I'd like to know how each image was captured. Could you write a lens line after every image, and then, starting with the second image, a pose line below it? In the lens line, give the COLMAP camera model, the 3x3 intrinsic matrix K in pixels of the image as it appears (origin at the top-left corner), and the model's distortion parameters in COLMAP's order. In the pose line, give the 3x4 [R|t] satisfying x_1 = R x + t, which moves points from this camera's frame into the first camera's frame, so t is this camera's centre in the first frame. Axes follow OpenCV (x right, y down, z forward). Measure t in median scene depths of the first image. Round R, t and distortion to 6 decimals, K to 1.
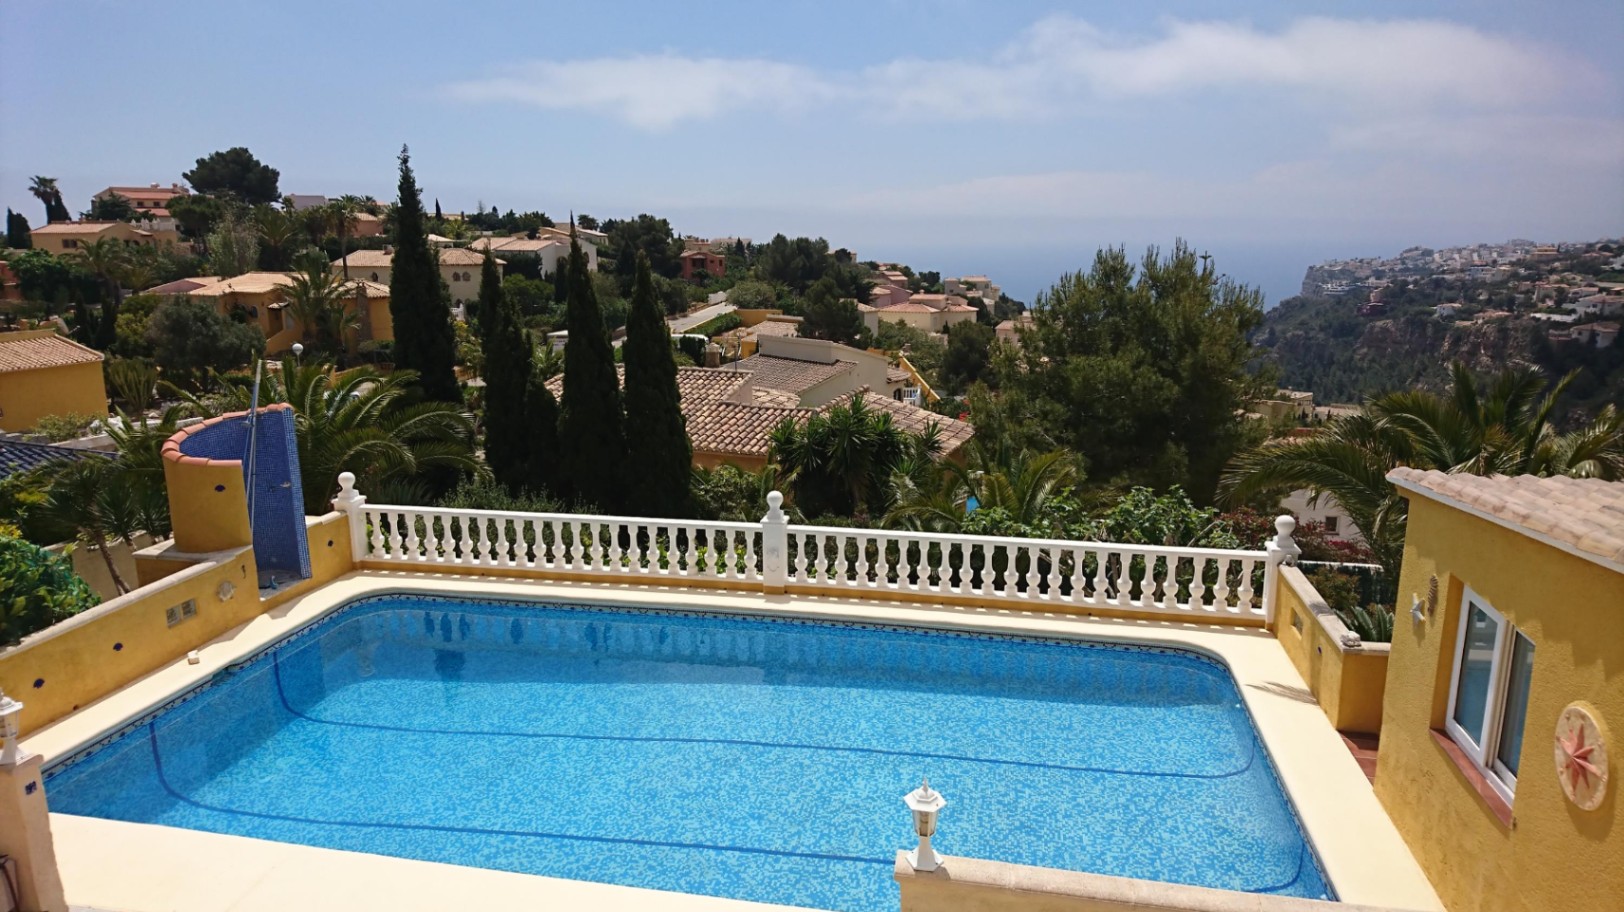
lens RADIAL K [[994.8, 0, 808.6], [0, 994.8, 458.7], [0, 0, 1]] dist [0.071810, -0.096849]
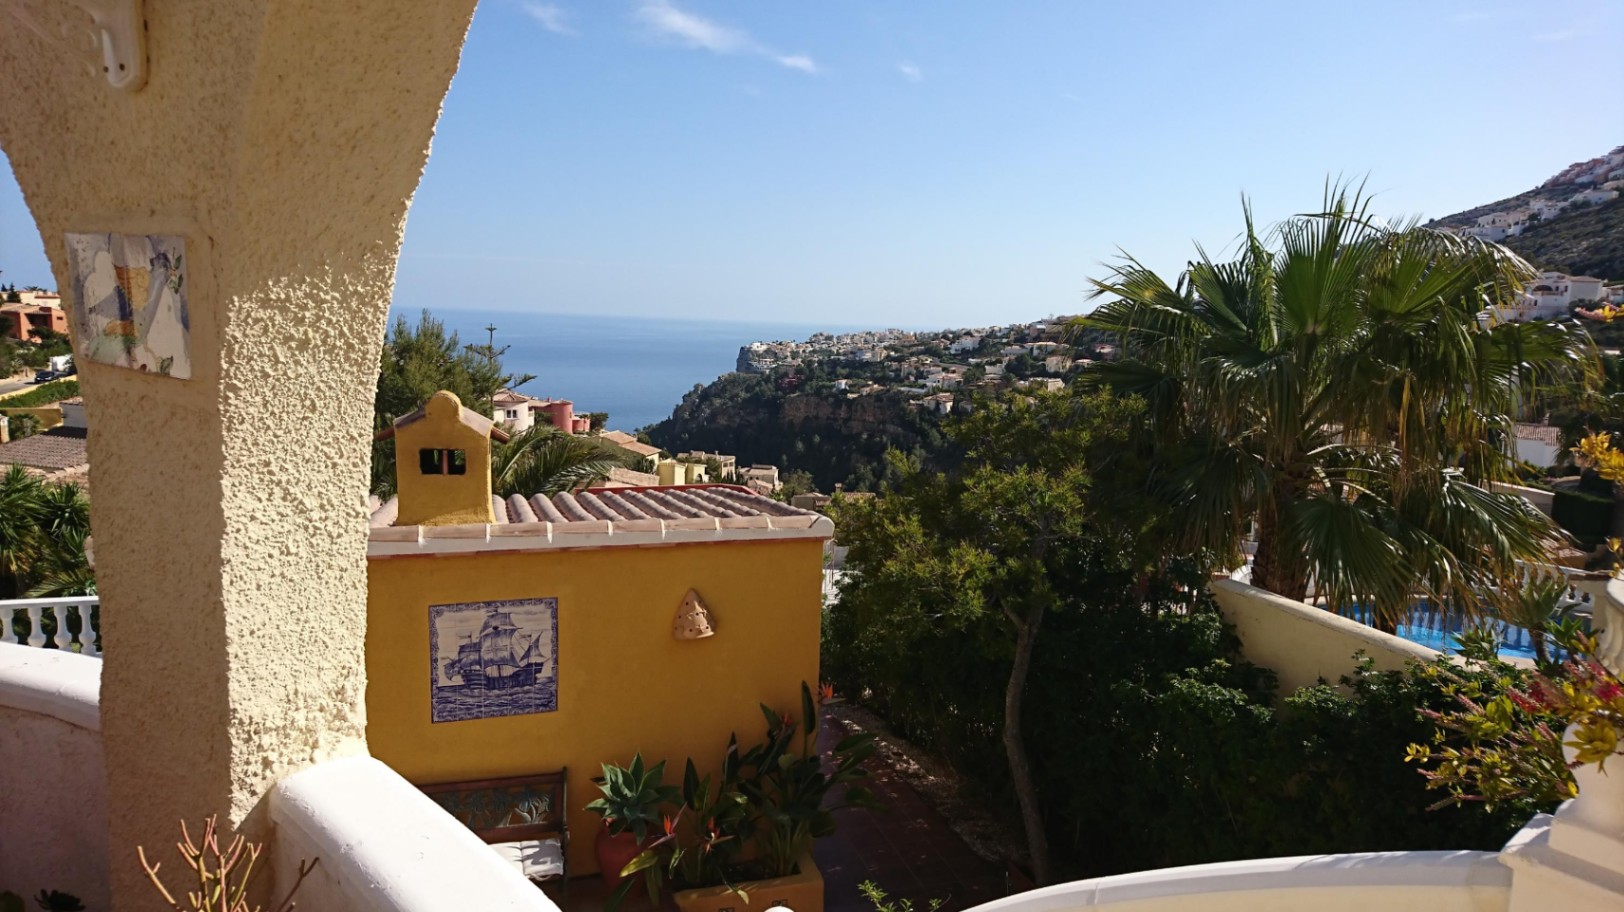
lens RADIAL K [[990.3, 0, 818.7], [0, 990.3, 439.9], [0, 0, 1]] dist [0.069779, -0.099711]
pose [[0.861120, -0.021784, 0.507934, 0.294772], [0.066855, 0.995258, -0.070658, 0.036523], [-0.503986, 0.094803, 0.858493, -0.180774]]
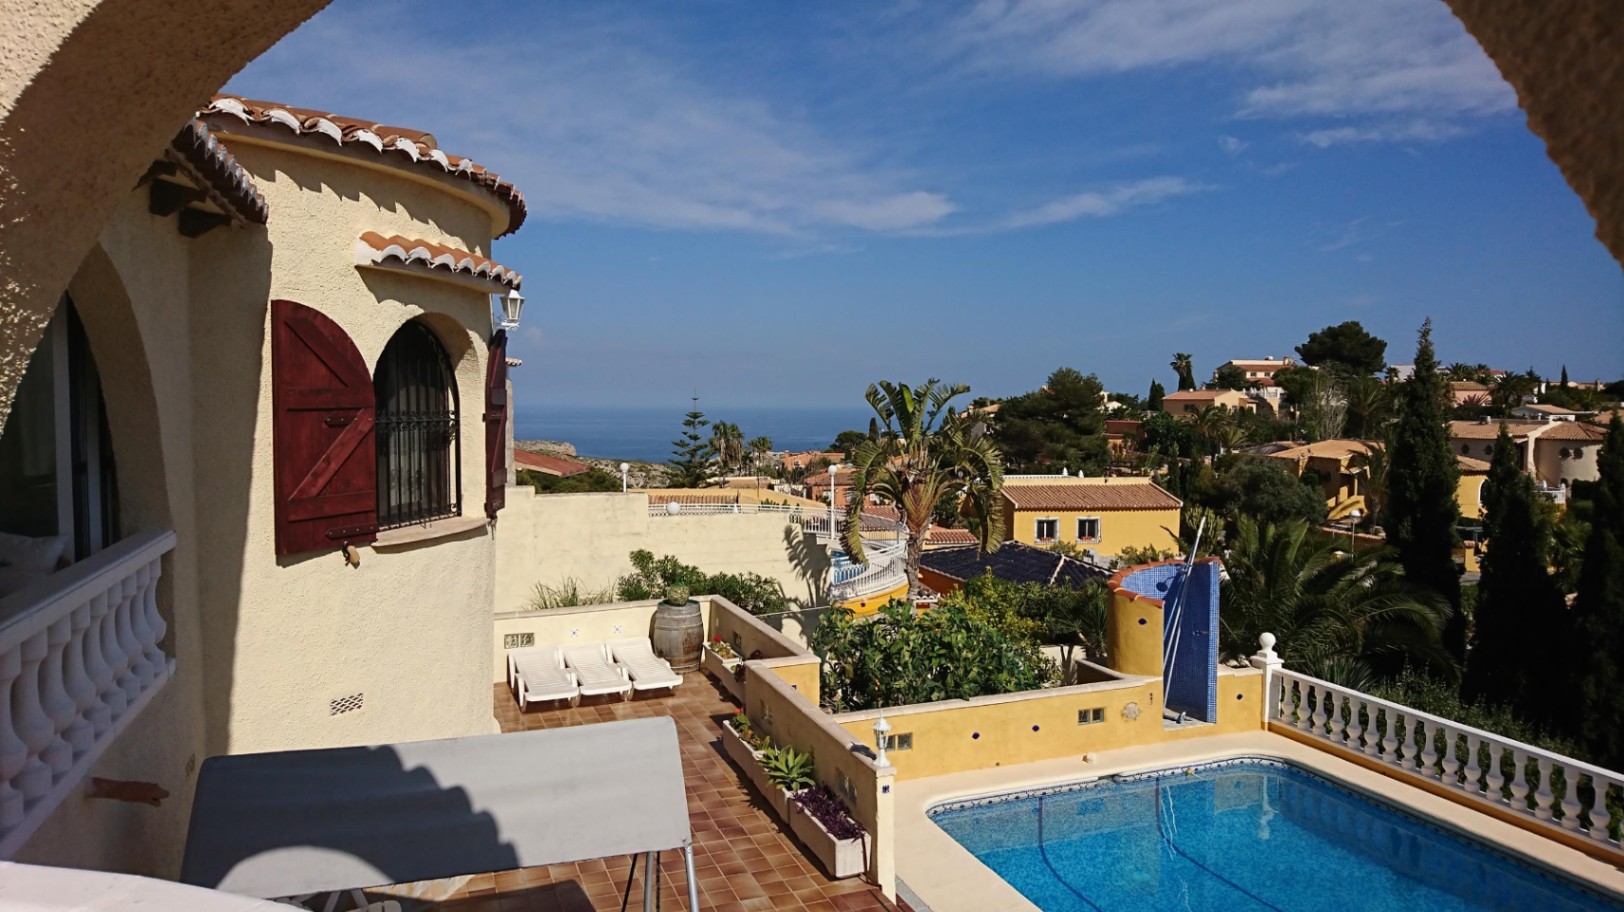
lens RADIAL K [[990.3, 0, 818.7], [0, 990.3, 439.9], [0, 0, 1]] dist [0.069779, -0.099711]
pose [[0.547599, 0.042451, -0.835664, 0.129584], [-0.192459, 0.978325, -0.076417, -0.012226], [0.814307, 0.202677, 0.543900, 0.015993]]
